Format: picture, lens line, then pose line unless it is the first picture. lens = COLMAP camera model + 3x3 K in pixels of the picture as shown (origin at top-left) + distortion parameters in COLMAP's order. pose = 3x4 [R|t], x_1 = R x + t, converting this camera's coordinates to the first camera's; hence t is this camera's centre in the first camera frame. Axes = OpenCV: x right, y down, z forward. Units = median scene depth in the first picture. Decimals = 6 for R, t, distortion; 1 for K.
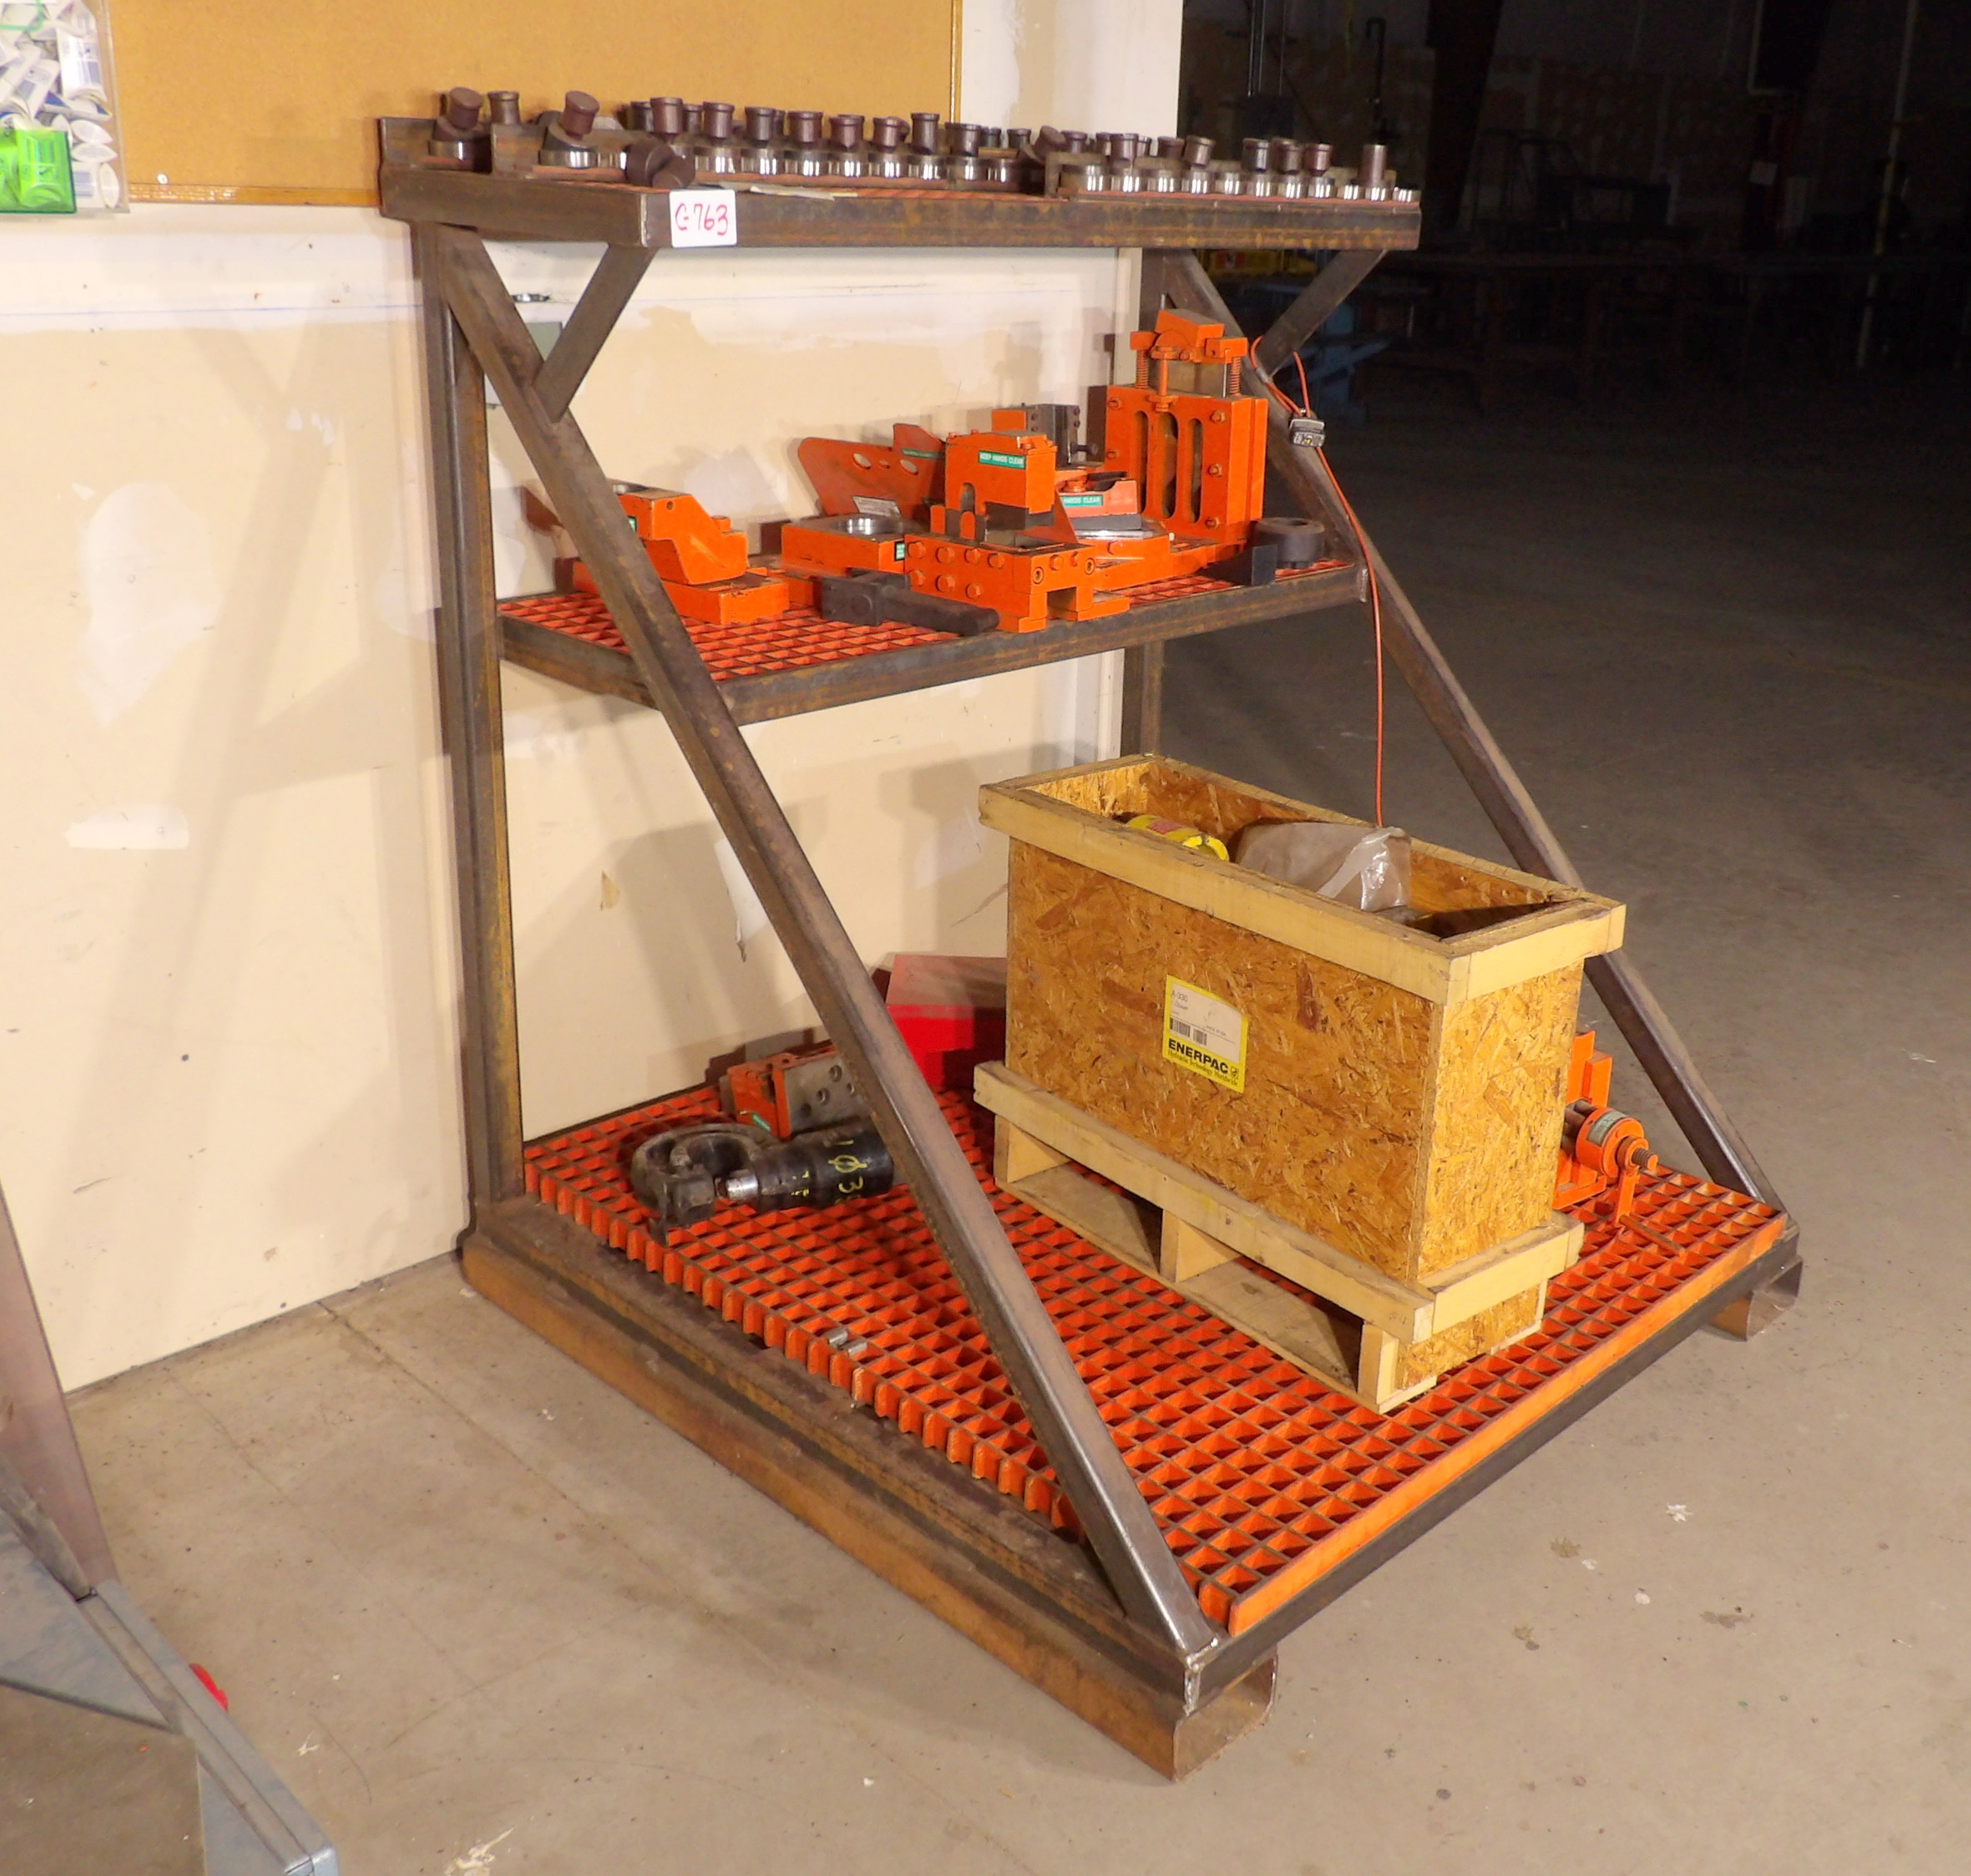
lens RADIAL K [[2499.6, 0, 985.5], [0, 2499.6, 938.0], [0, 0, 1]] dist [-0.009869, -0.023934]
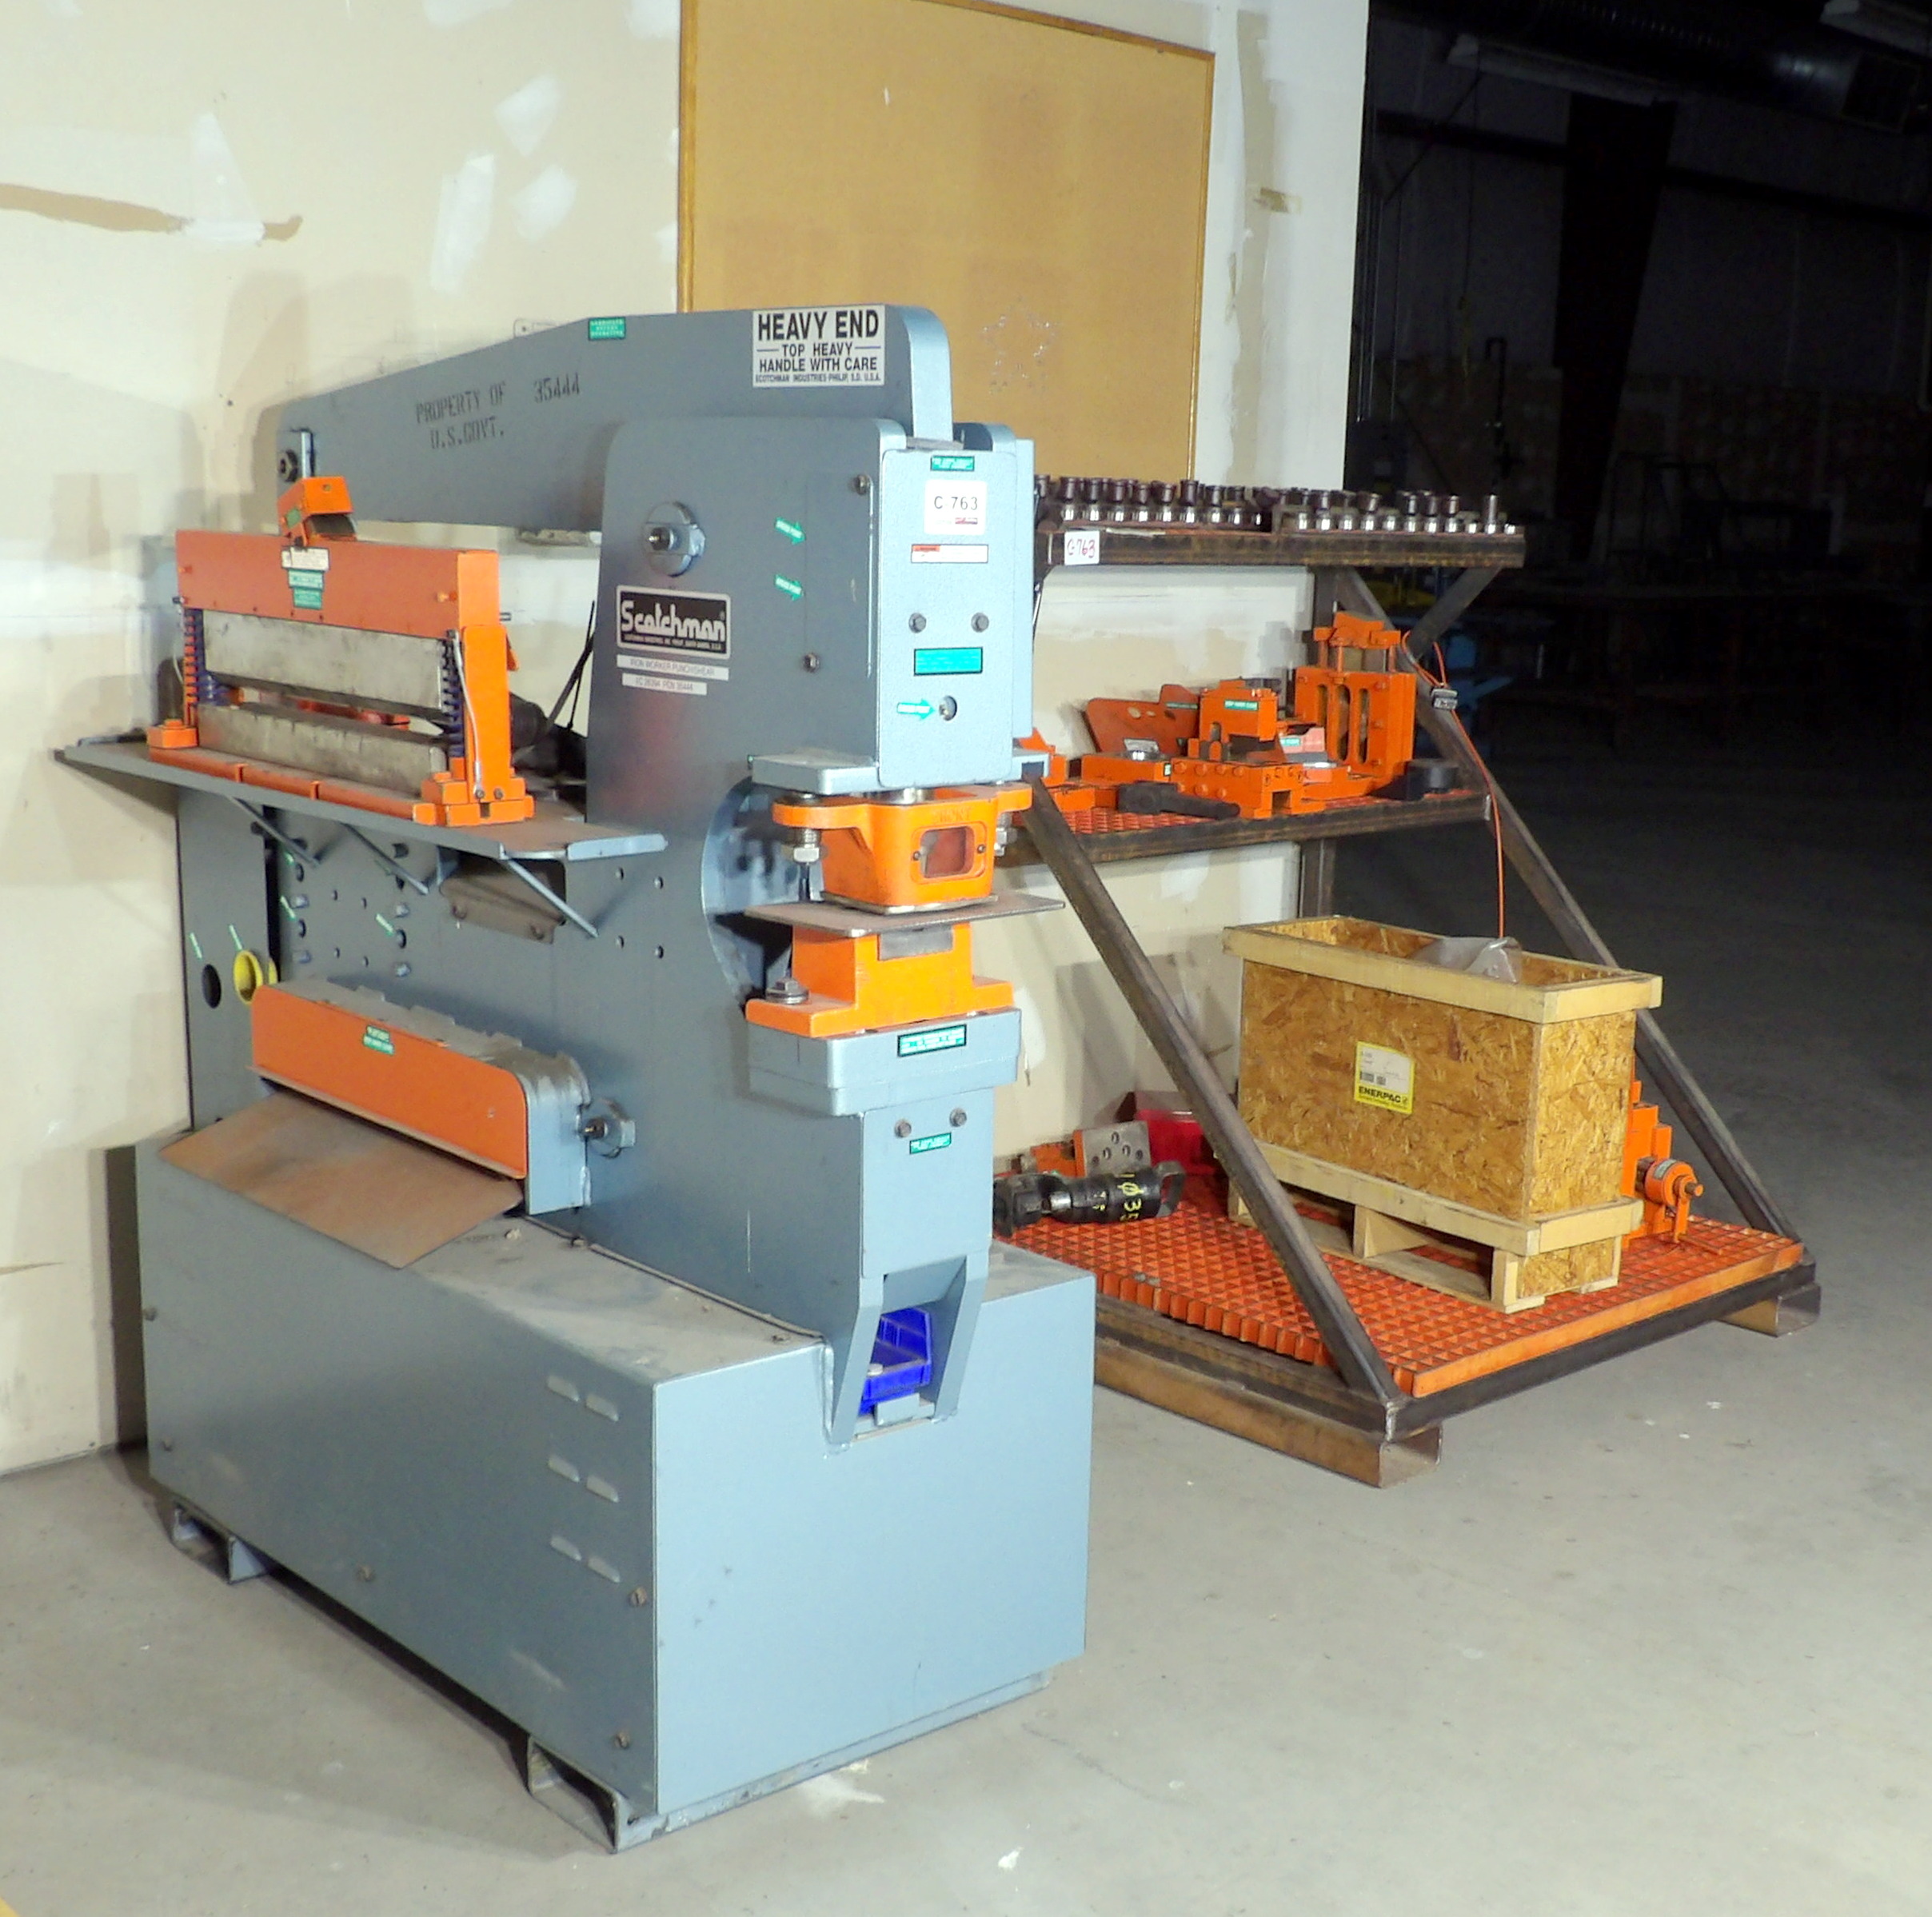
lens RADIAL K [[2524.6, 0, 966.0], [0, 2524.6, 958.5], [0, 0, 1]] dist [-0.002292, -0.045583]
pose [[0.998439, 0.002267, -0.055816, -0.072525], [-0.008990, 0.992673, -0.120499, 0.141176], [0.055134, 0.120812, 0.991143, -0.482589]]
